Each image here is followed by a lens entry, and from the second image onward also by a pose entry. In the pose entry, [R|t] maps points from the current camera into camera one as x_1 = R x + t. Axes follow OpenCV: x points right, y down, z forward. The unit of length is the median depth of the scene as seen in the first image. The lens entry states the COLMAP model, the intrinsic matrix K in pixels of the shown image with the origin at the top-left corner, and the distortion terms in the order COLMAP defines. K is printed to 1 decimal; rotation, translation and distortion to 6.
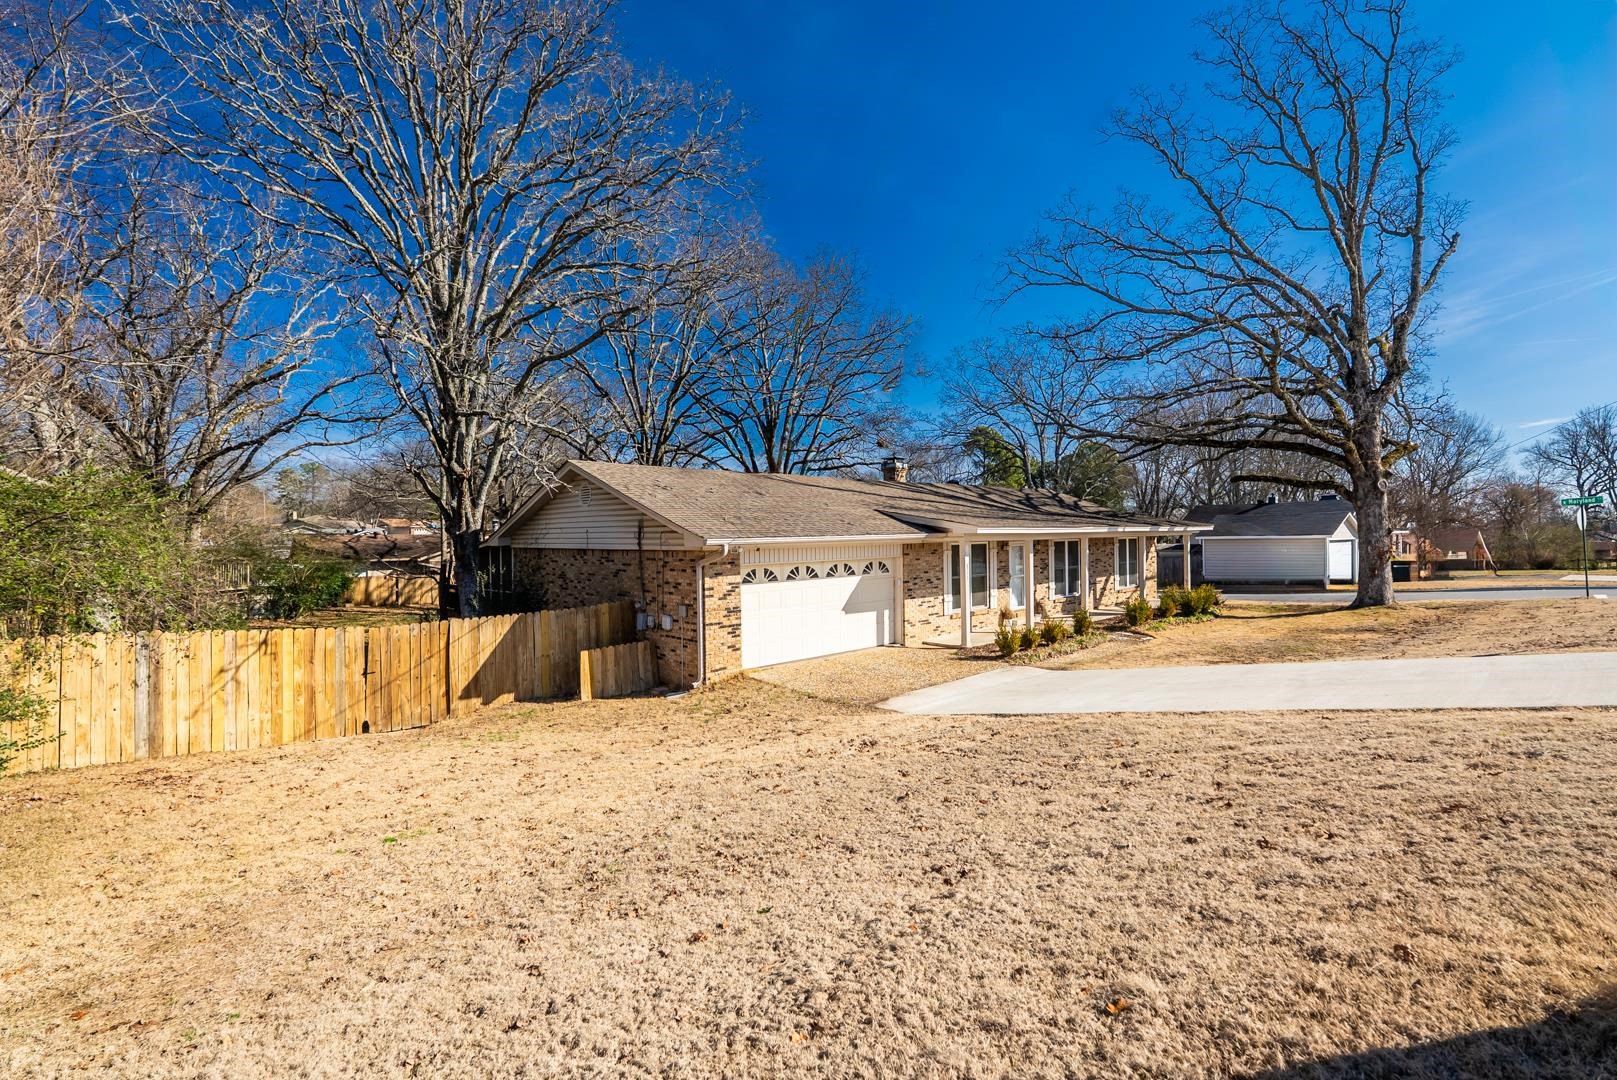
lens RADIAL K [[720.8, 0, 811.8], [0, 720.8, 535.3], [0, 0, 1]] dist [0.000495, 0.000159]
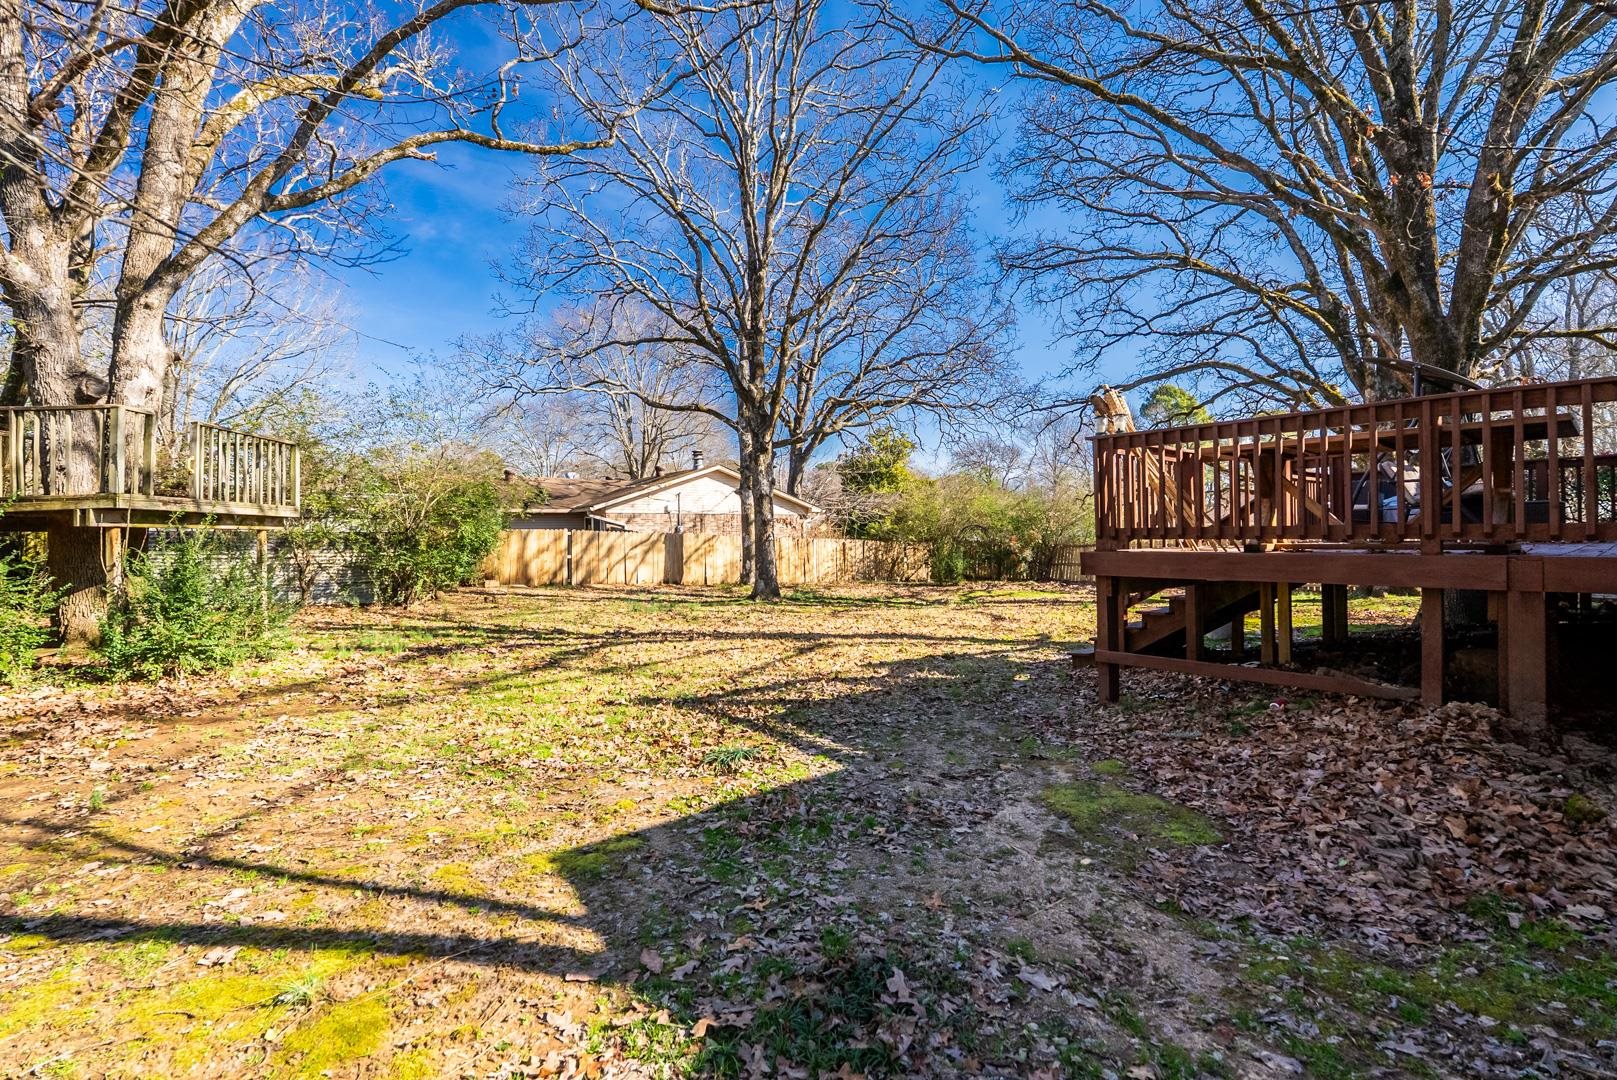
lens RADIAL K [[720.8, 0, 811.8], [0, 720.8, 535.3], [0, 0, 1]] dist [0.000495, 0.000159]
pose [[0.997993, -0.003539, -0.063224, -0.359305], [0.003406, 0.999992, -0.002205, 0.060233], [0.063231, 0.001985, 0.997997, 0.470101]]
